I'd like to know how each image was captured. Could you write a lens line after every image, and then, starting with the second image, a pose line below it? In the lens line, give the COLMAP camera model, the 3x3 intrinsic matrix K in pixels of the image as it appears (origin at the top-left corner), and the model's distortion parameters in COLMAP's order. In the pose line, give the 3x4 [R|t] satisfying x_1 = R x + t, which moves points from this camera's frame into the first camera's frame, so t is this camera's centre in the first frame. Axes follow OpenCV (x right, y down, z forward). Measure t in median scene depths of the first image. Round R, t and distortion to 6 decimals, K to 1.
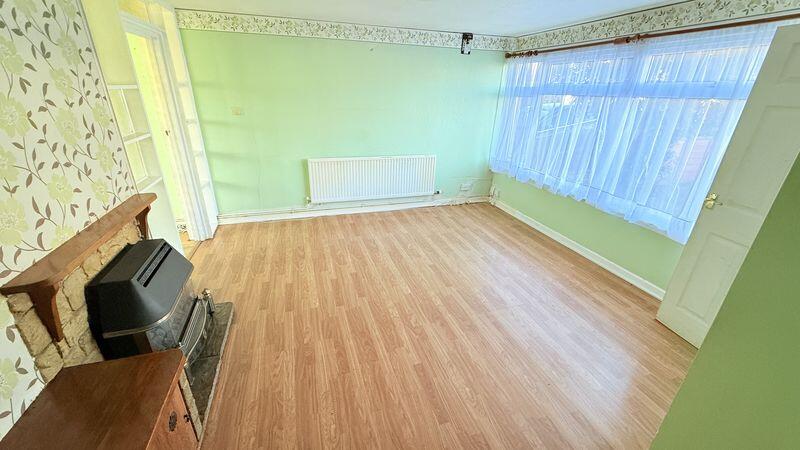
lens RADIAL K [[324.0, 0, 400.6], [0, 324.0, 227.0], [0, 0, 1]] dist [0.000603, 0.000265]
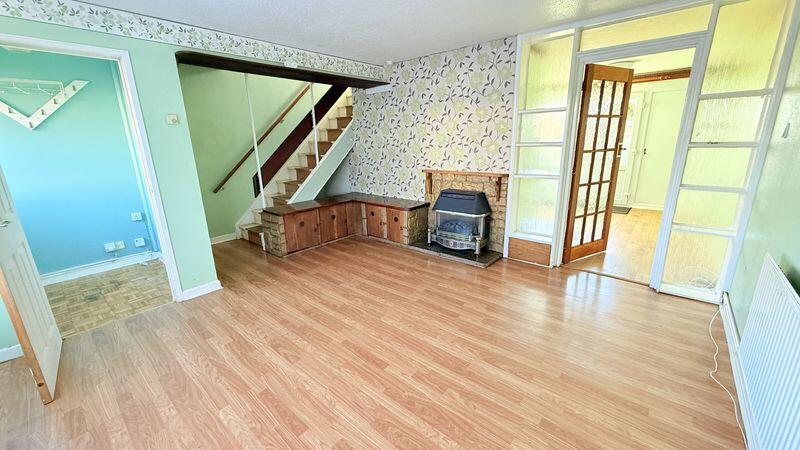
lens RADIAL K [[324.0, 0, 397.6], [0, 324.0, 224.5], [0, 0, 1]] dist [0.000603, 0.000265]
pose [[-0.858916, 0.131231, -0.495018, 0.473372], [-0.196036, 0.808734, 0.554544, -0.614296], [0.473111, 0.573348, -0.668908, 1.736557]]
